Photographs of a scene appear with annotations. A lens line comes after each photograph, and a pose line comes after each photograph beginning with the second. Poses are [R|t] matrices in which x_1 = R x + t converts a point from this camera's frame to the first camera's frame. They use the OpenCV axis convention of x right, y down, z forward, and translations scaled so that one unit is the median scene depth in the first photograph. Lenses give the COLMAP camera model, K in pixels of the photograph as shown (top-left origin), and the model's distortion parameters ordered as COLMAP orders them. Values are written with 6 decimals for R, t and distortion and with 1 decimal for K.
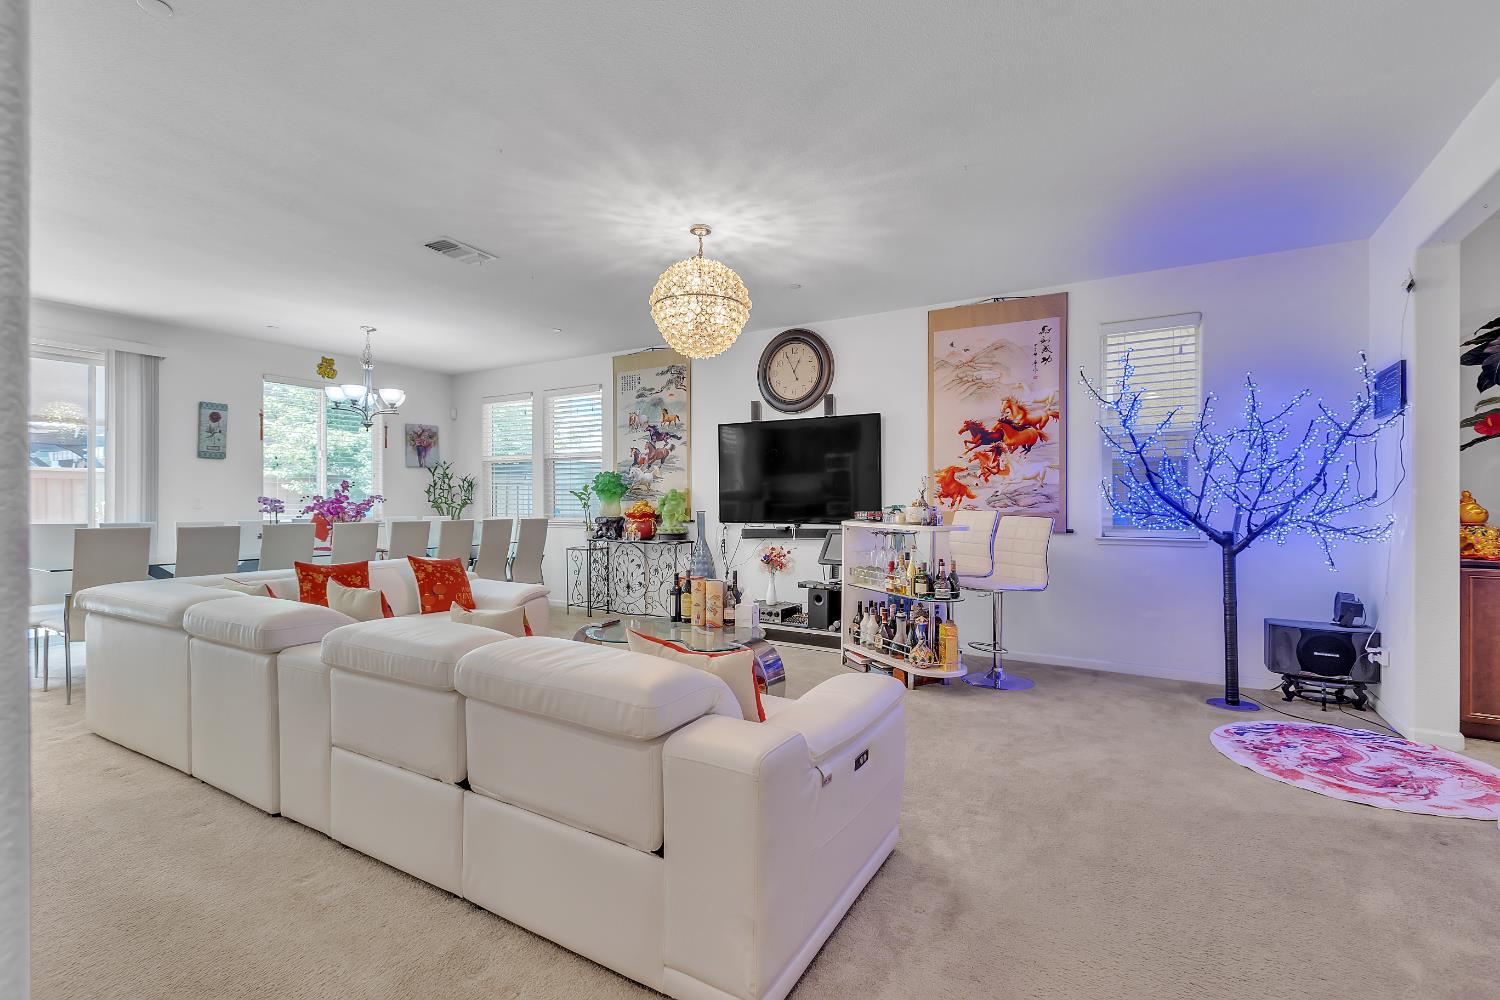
lens RADIAL K [[674.2, 0, 753.8], [0, 674.2, 501.6], [0, 0, 1]] dist [0.003746, 0.000865]
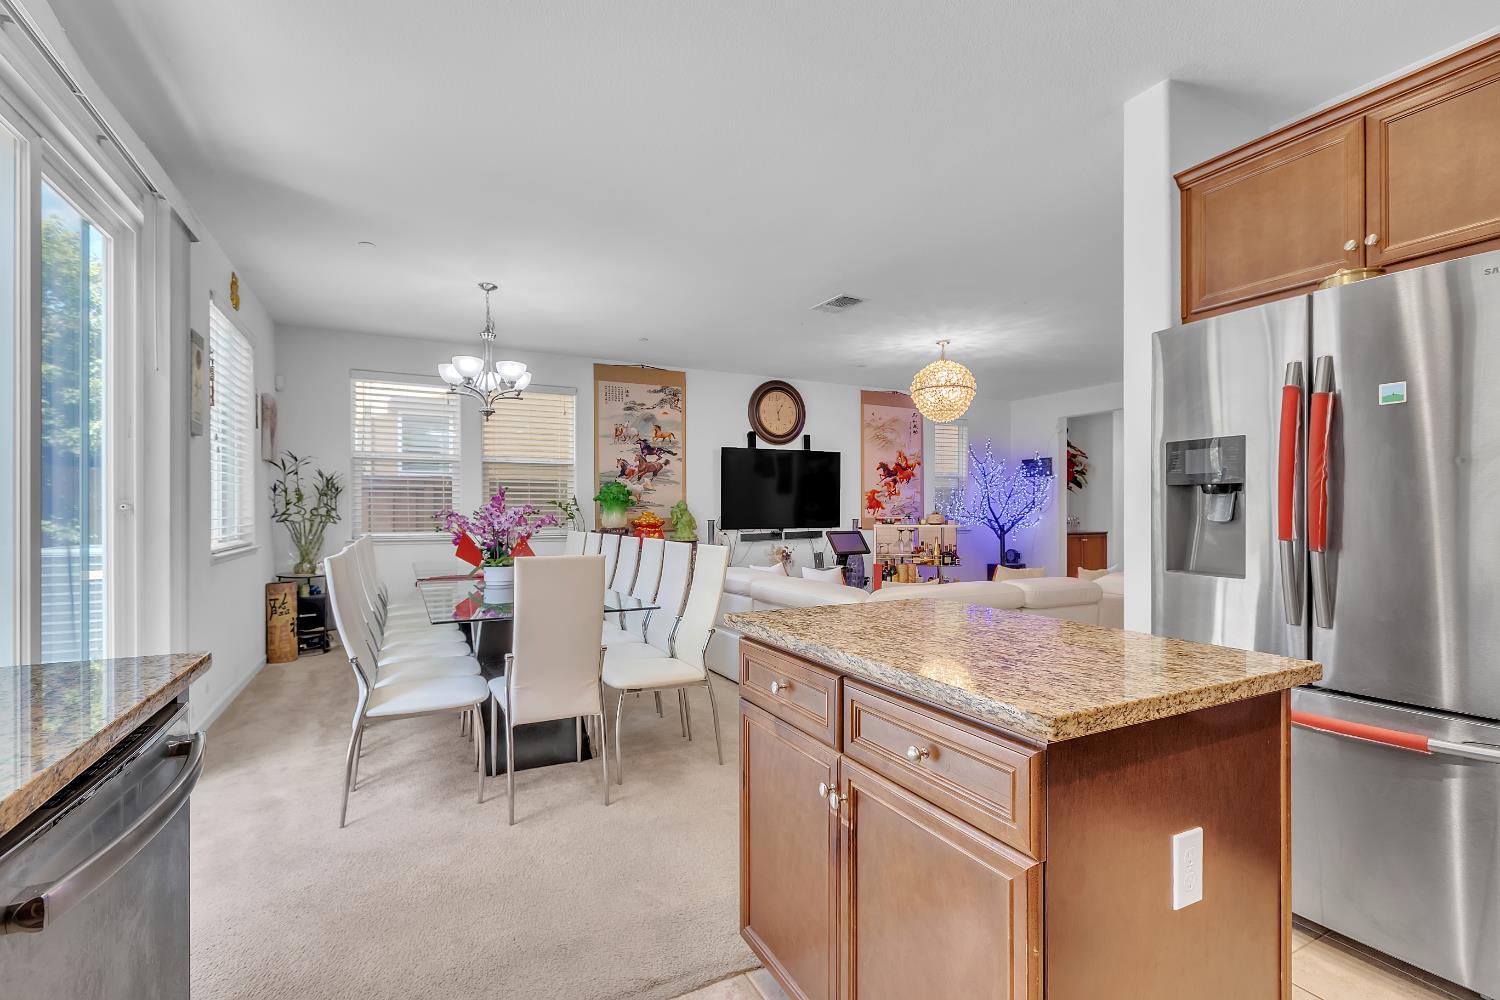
lens RADIAL K [[674.2, 0, 751.5], [0, 674.2, 506.9], [0, 0, 1]] dist [0.003746, 0.000865]
pose [[0.528341, 0.002034, 0.849030, -1.097475], [0.001235, 0.999994, -0.003164, -0.005528], [-0.849031, 0.002721, 0.528336, 0.354895]]
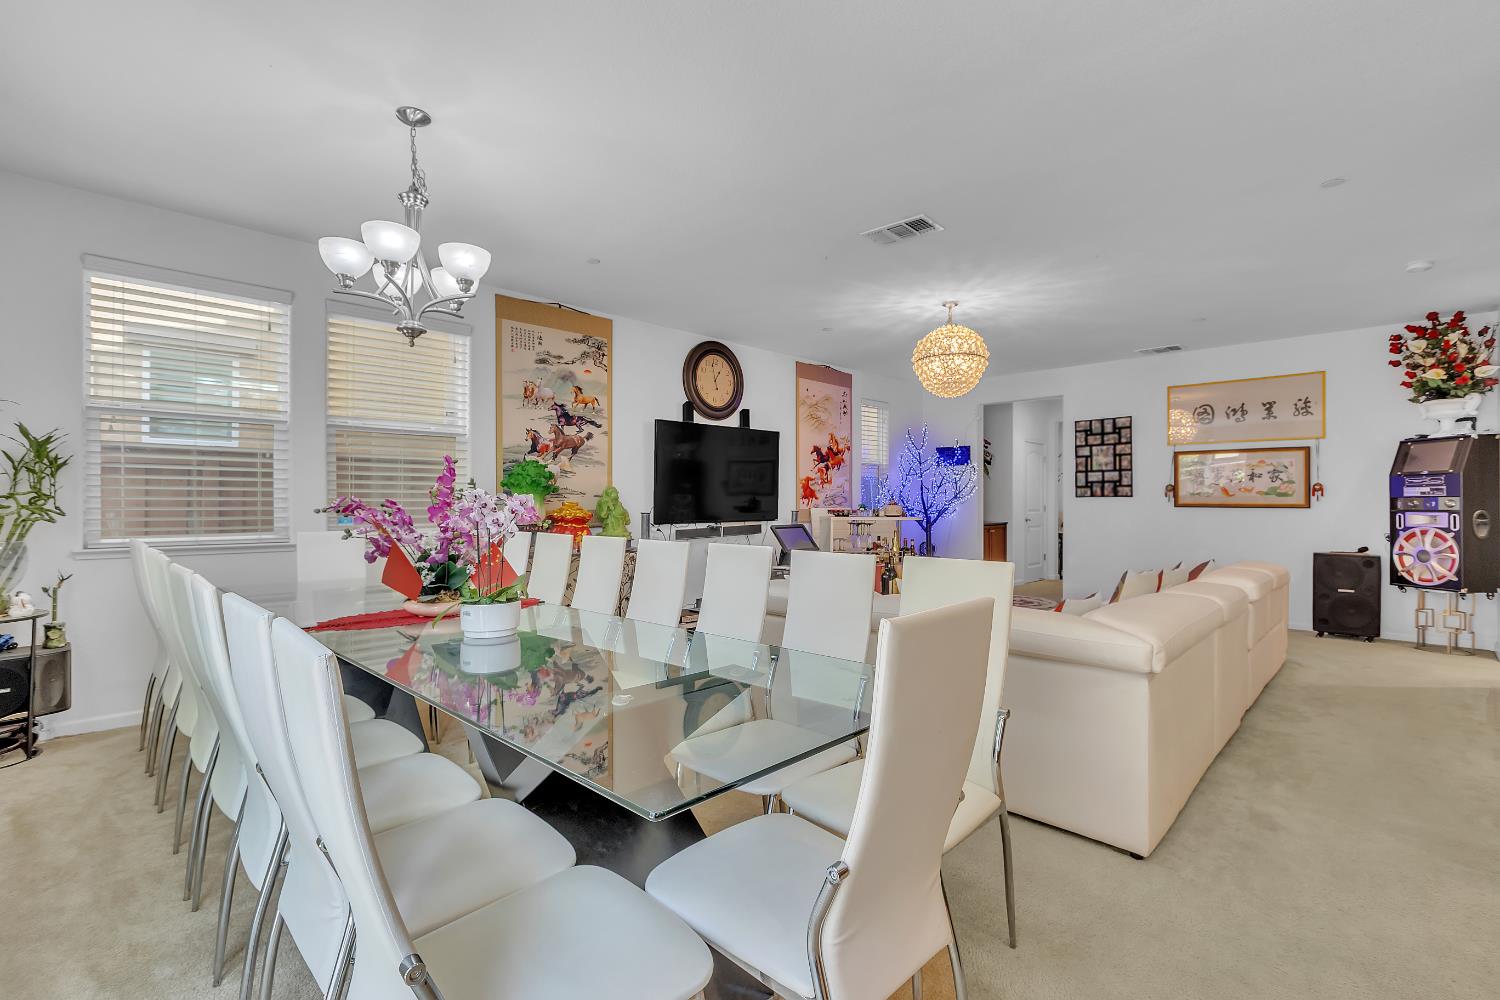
lens RADIAL K [[674.2, 0, 746.8], [0, 674.2, 495.1], [0, 0, 1]] dist [0.003746, 0.000865]
pose [[0.244635, 0.006201, 0.969595, -0.982596], [-0.001289, 0.999981, -0.006070, -0.004526], [-0.969614, 0.000235, 0.244638, 0.697450]]
